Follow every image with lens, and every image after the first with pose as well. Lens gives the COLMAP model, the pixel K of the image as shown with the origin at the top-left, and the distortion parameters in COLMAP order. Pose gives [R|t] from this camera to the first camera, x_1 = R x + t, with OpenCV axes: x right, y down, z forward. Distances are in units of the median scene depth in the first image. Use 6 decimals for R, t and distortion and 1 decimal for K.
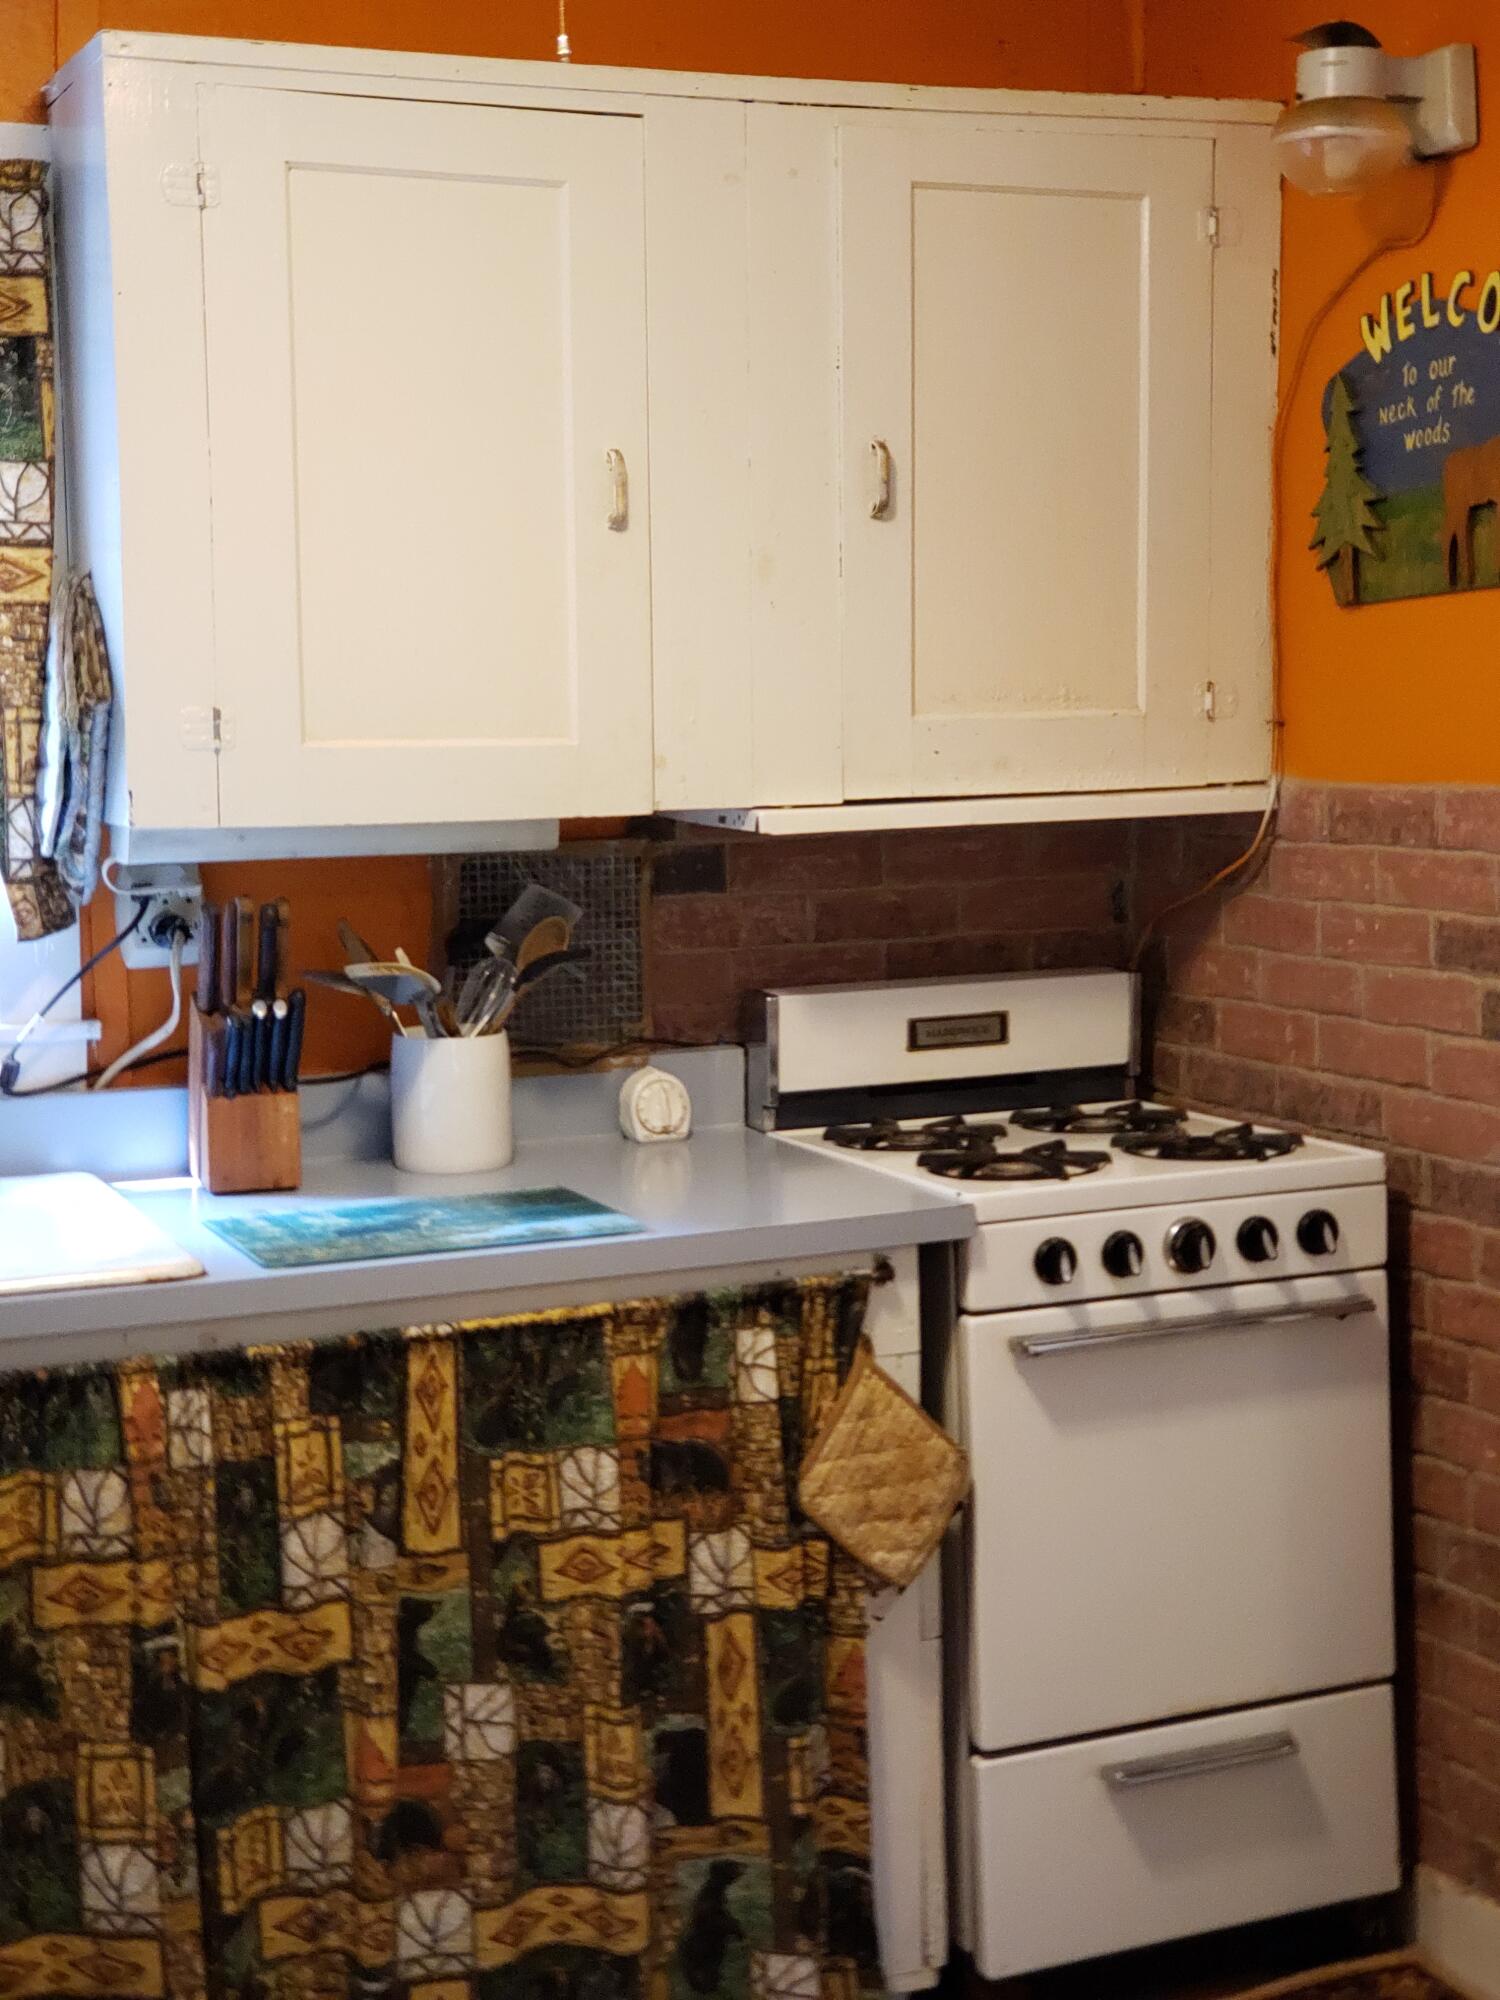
lens RADIAL K [[2941.9, 0, 750.4], [0, 2941.9, 981.9], [0, 0, 1]] dist [0.028977, 0.089388]
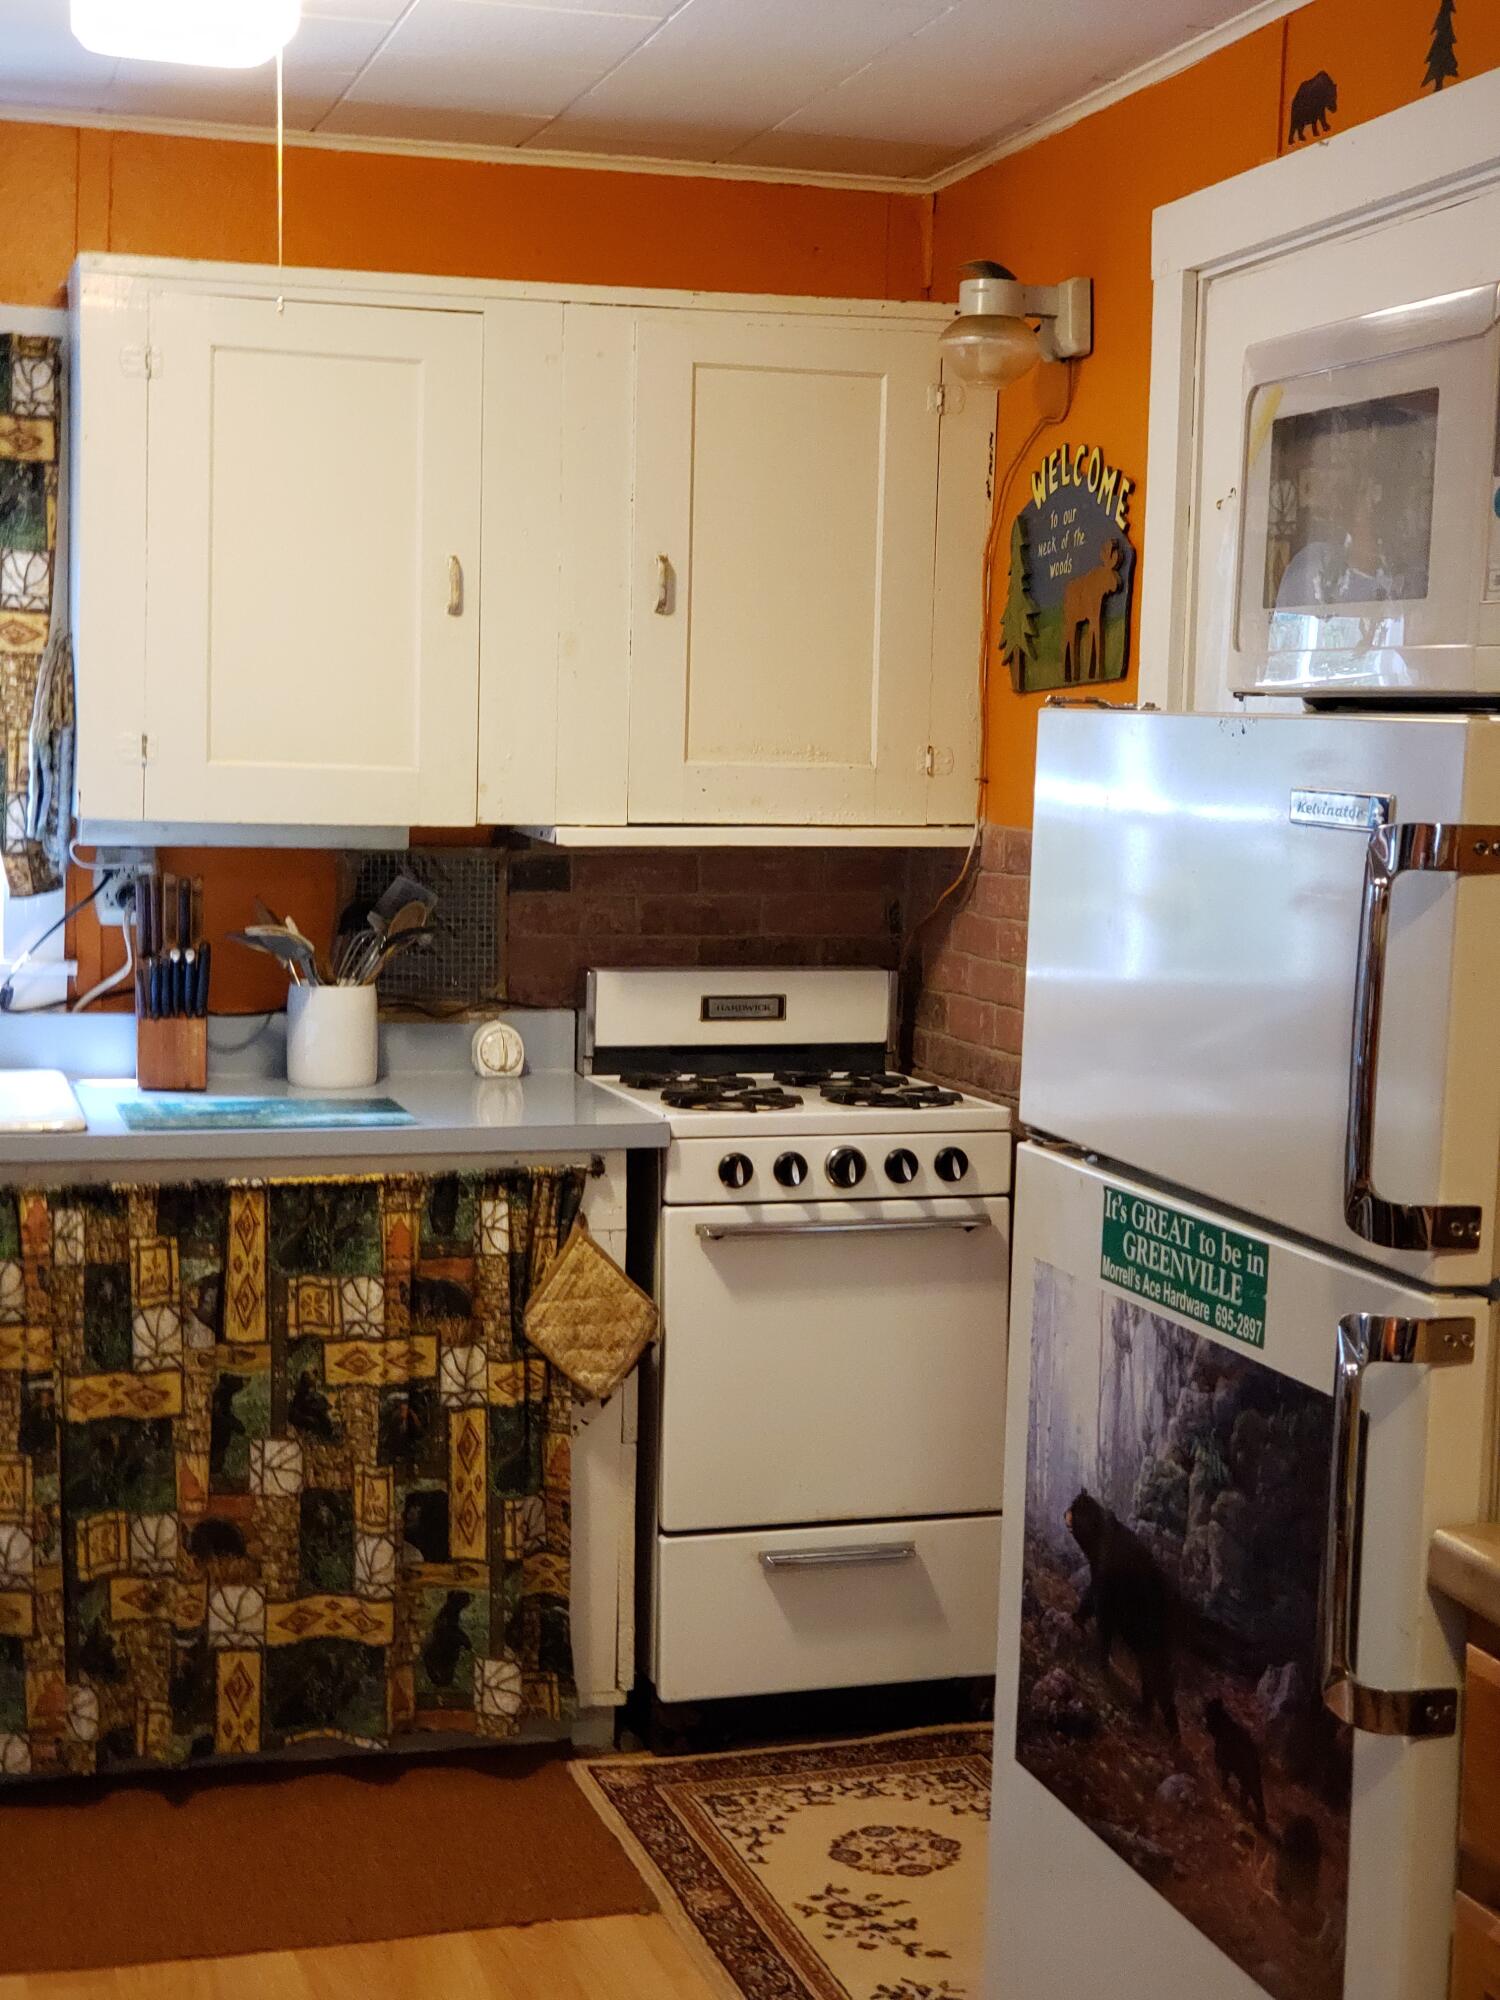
lens RADIAL K [[2968.6, 0, 750.0], [0, 2968.6, 1000.0], [0, 0, 1]] dist [0.145808, -1.069980]
pose [[0.991753, 0.050431, -0.117823, 0.277474], [-0.051738, 0.998628, -0.008066, 0.028940], [0.117254, 0.014096, 0.993002, -0.365497]]
